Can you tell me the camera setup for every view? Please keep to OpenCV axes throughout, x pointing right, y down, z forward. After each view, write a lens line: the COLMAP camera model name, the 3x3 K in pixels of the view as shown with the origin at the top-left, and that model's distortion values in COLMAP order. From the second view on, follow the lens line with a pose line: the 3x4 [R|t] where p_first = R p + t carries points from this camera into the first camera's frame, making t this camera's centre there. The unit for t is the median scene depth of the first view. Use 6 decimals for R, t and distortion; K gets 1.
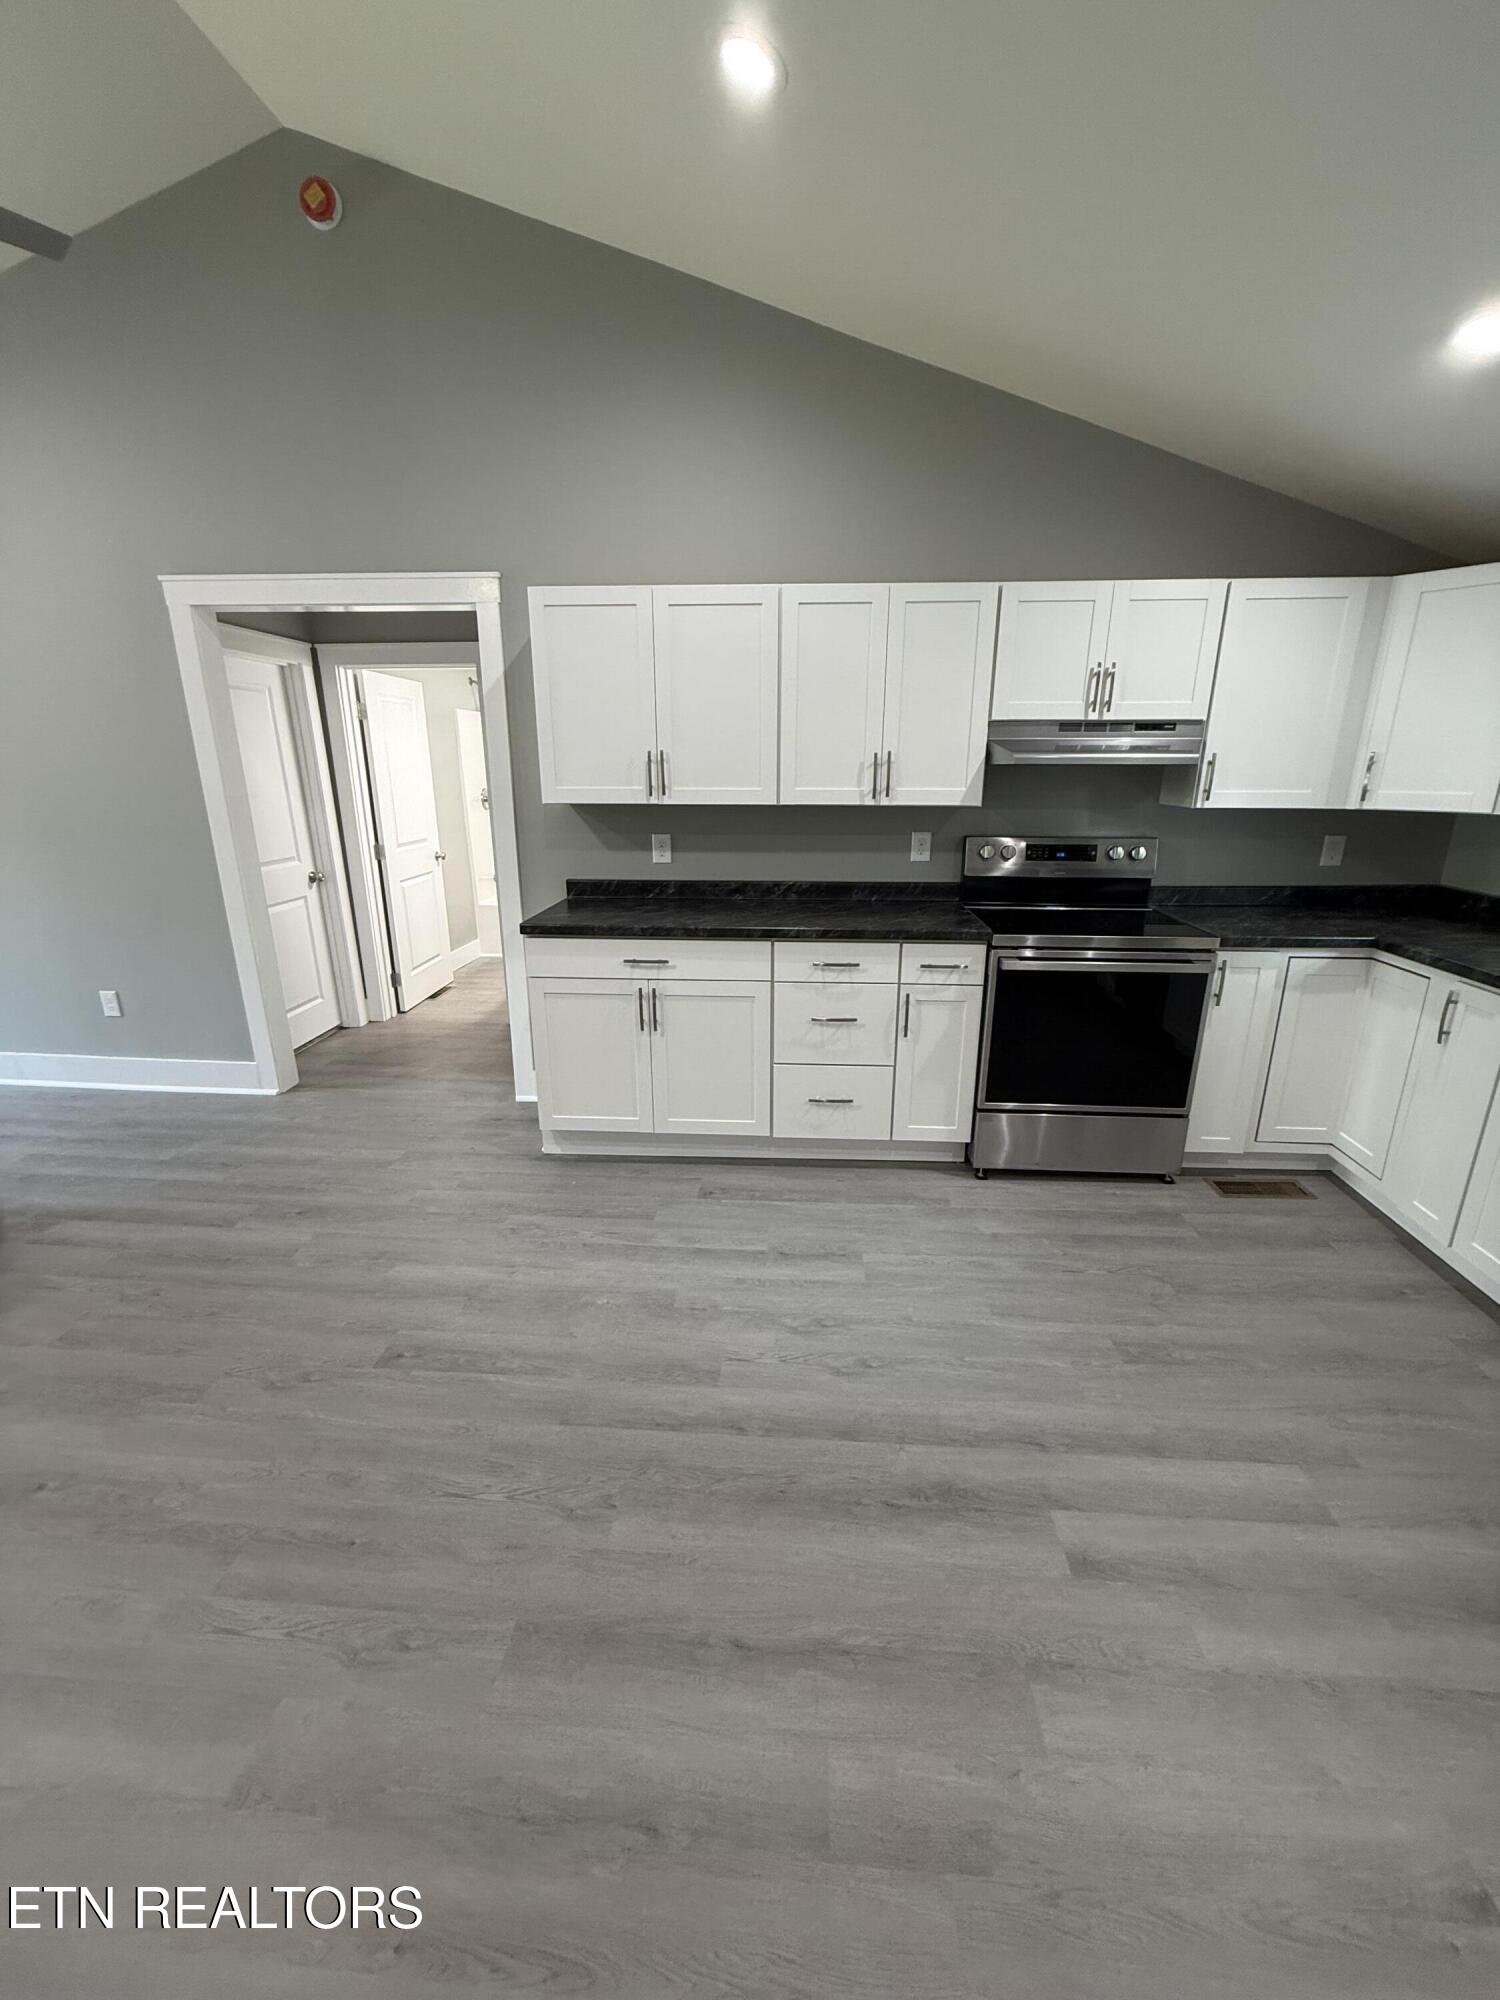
lens RADIAL K [[797.1, 0, 751.0], [0, 797.1, 993.5], [0, 0, 1]] dist [0.000624, 0.000306]
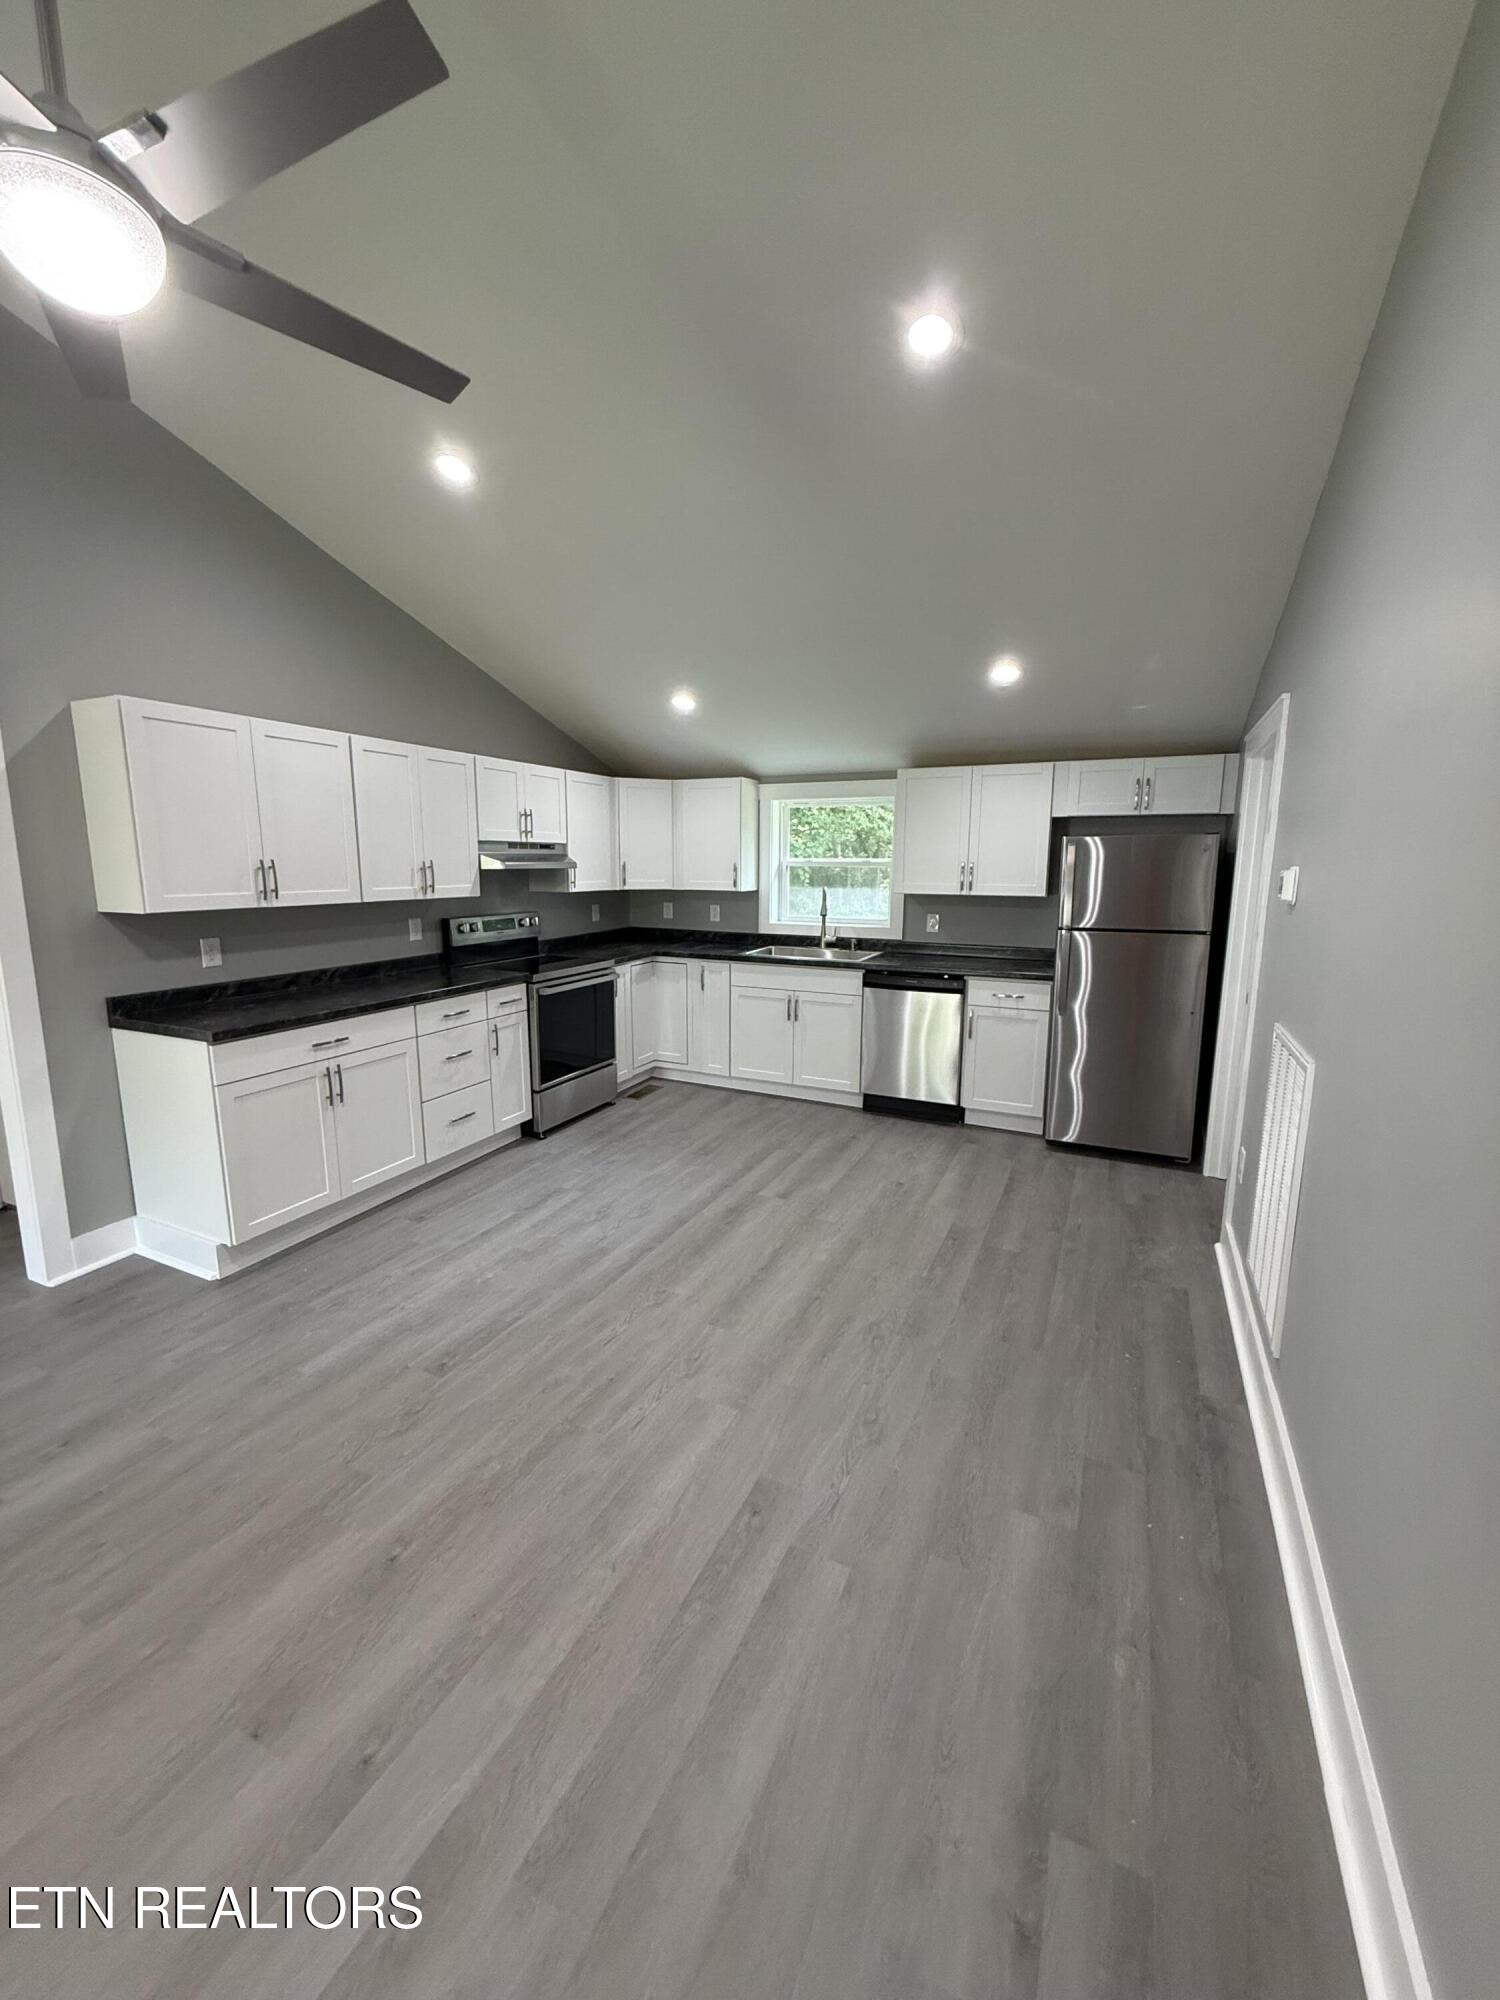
lens RADIAL K [[797.1, 0, 751.0], [0, 797.1, 993.5], [0, 0, 1]] dist [0.000624, 0.000306]
pose [[0.364704, -0.153362, 0.918407, -0.939403], [0.253738, 0.965382, 0.060446, -0.023369], [-0.895884, 0.210990, 0.390993, 0.009074]]
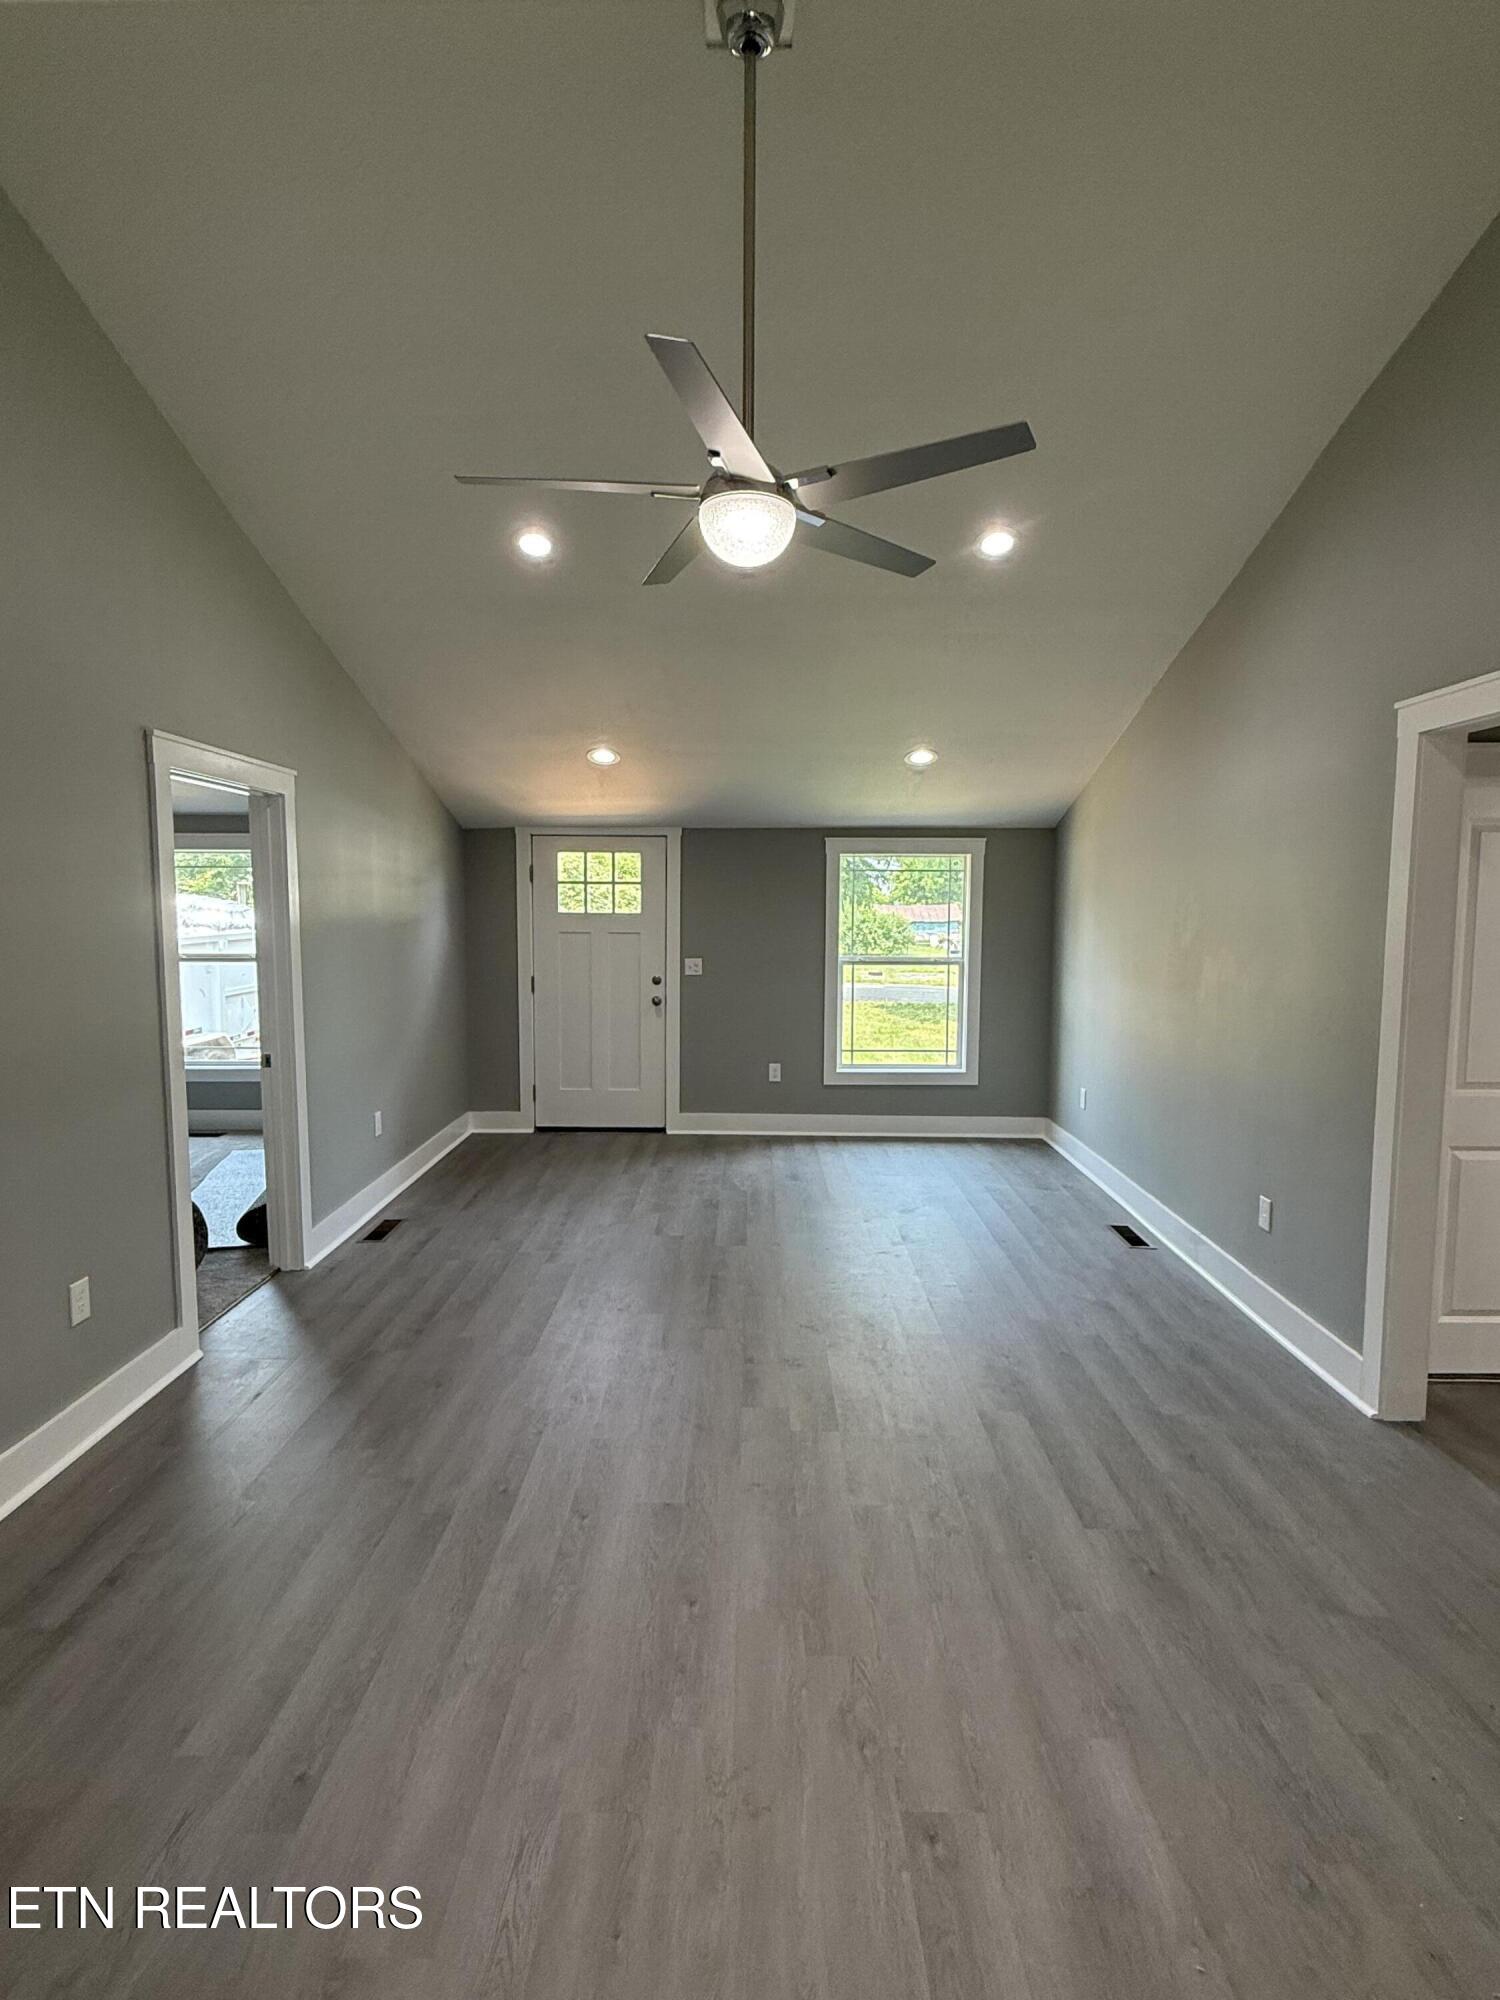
lens RADIAL K [[999.9, 0, 755.5], [0, 999.9, 997.3], [0, 0, 1]] dist [0.000405, 0.000718]
pose [[0.070746, 0.088637, -0.993548, 0.218029], [-0.282335, 0.957092, 0.065280, -0.156187], [0.956704, 0.275896, 0.092736, 0.440482]]
